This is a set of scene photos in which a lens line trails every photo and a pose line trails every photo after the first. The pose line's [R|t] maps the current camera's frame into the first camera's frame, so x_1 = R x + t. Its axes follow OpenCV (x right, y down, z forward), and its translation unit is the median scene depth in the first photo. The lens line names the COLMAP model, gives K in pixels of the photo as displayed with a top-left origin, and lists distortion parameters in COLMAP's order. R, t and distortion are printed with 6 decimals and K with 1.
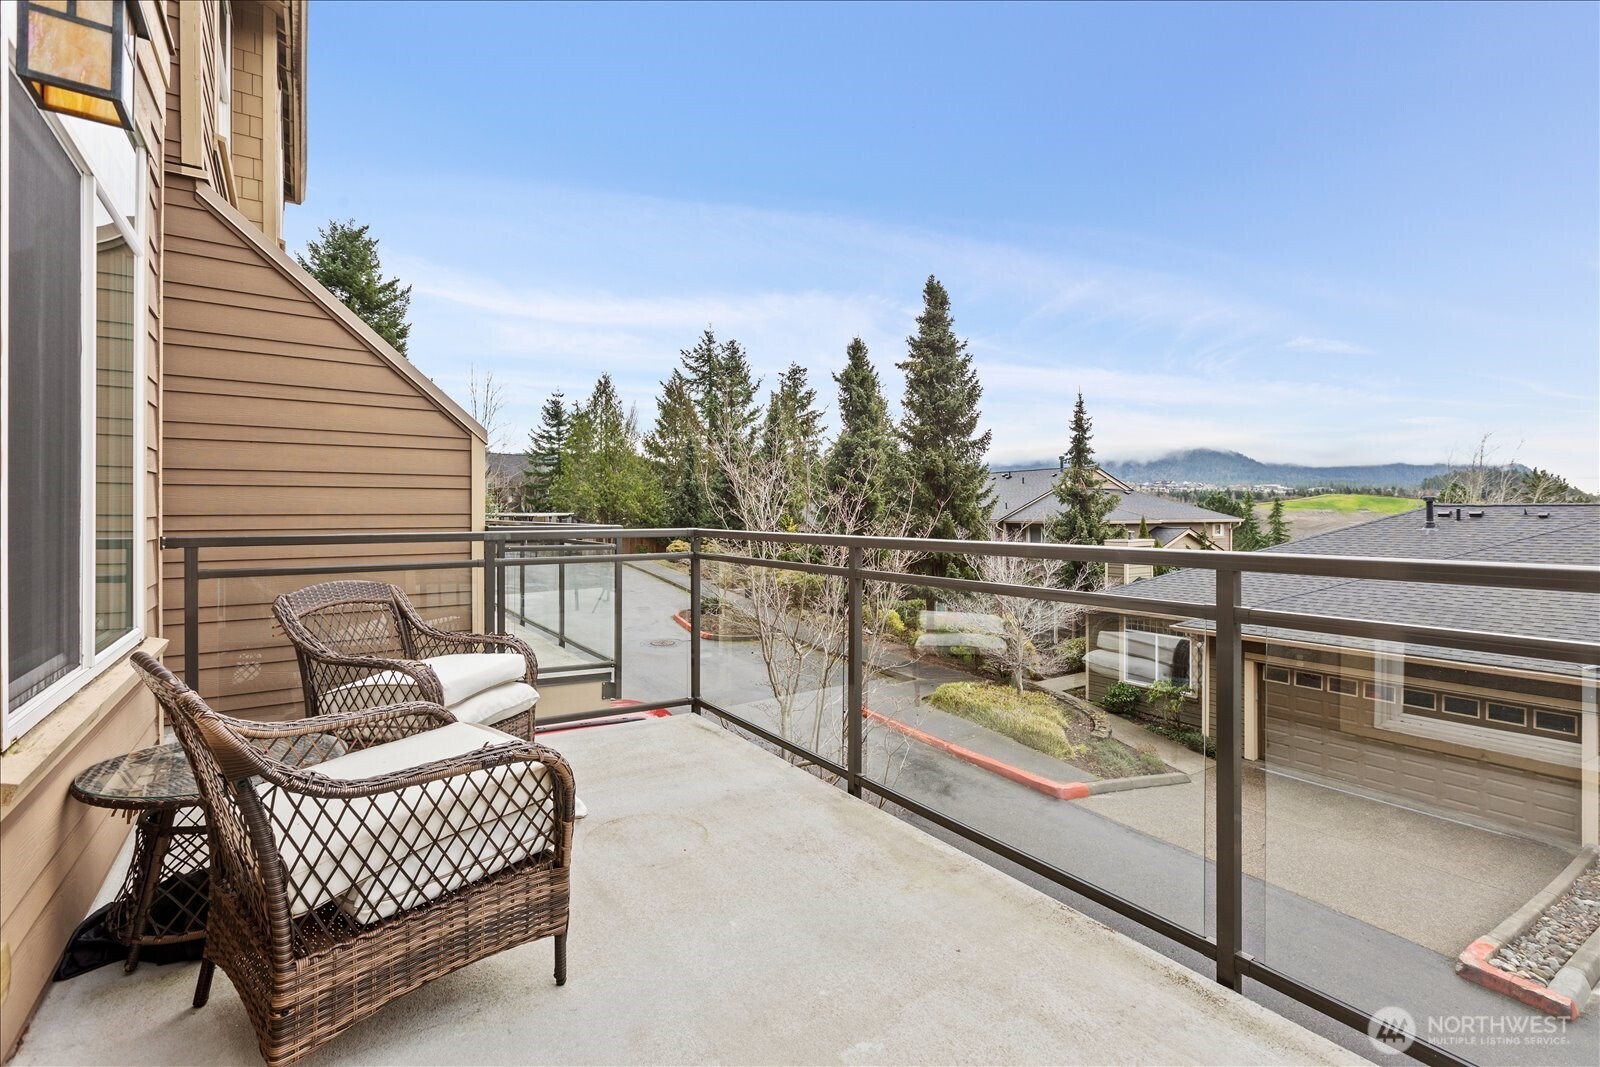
lens RADIAL K [[741.2, 0, 799.7], [0, 741.2, 515.3], [0, 0, 1]] dist [-0.000334, -0.000033]
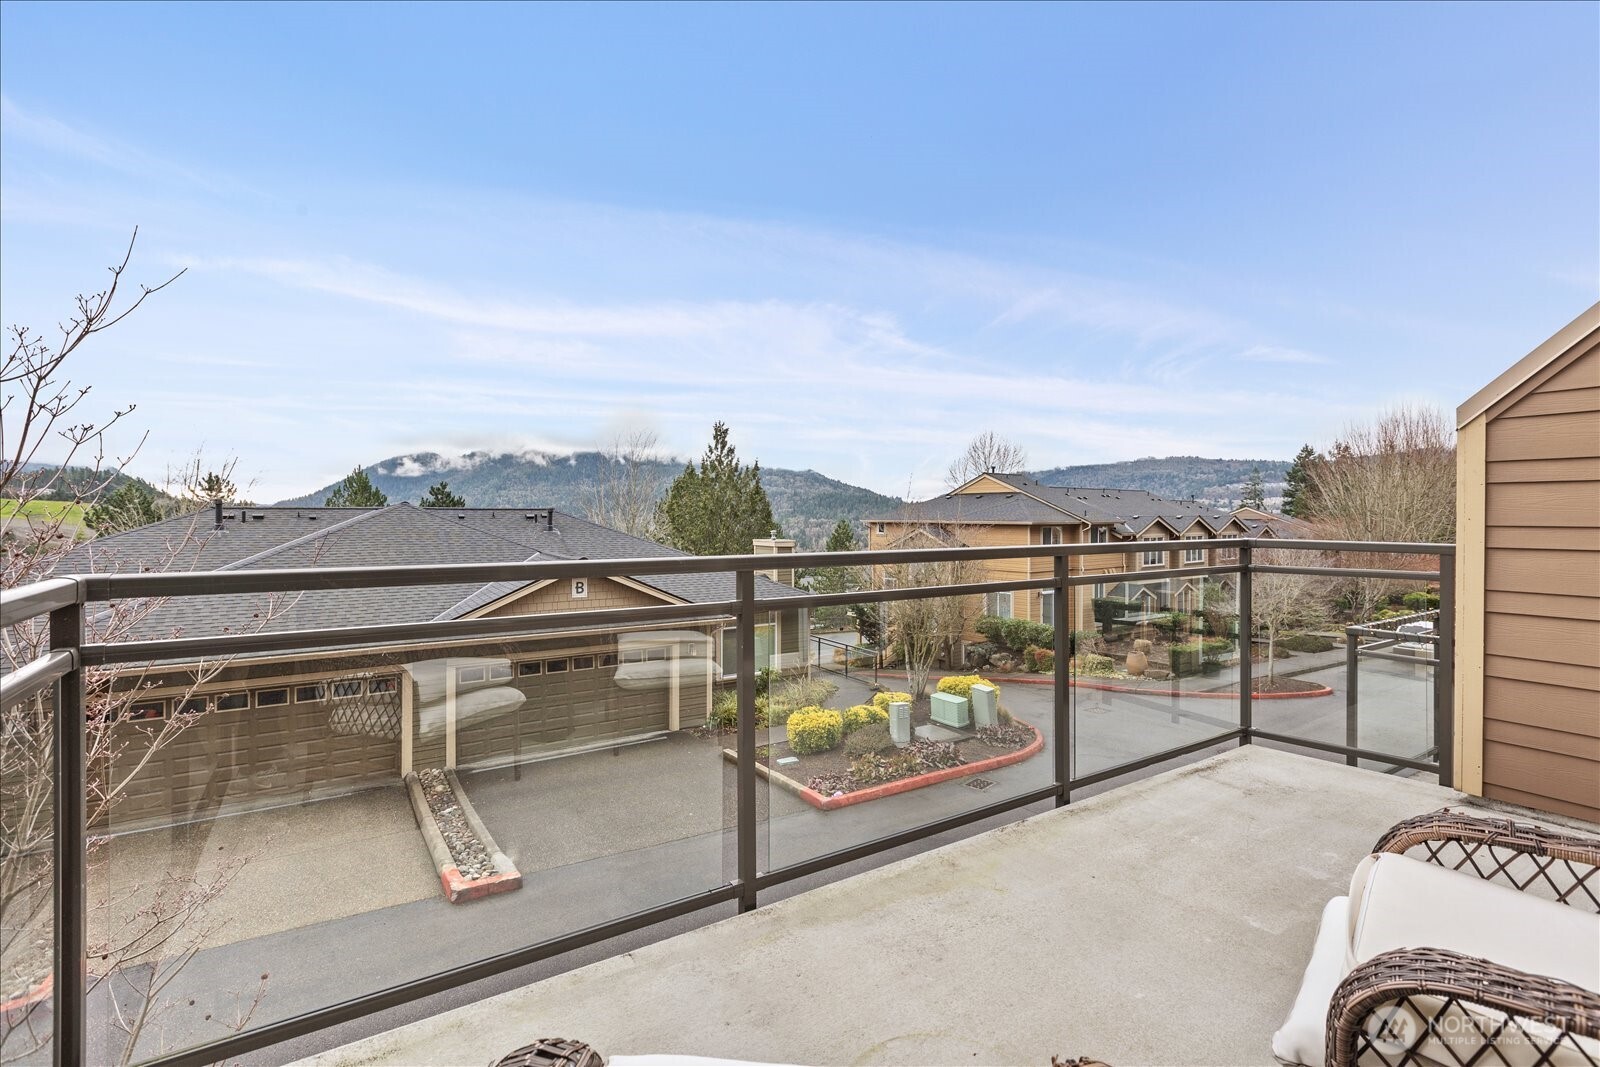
lens RADIAL K [[741.2, 0, 799.7], [0, 741.2, 515.3], [0, 0, 1]] dist [-0.000334, -0.000033]
pose [[0.008786, -0.000898, 0.999961, -0.652496], [0.002073, 0.999997, 0.000880, -0.010480], [-0.999959, 0.002065, 0.008788, 0.941925]]
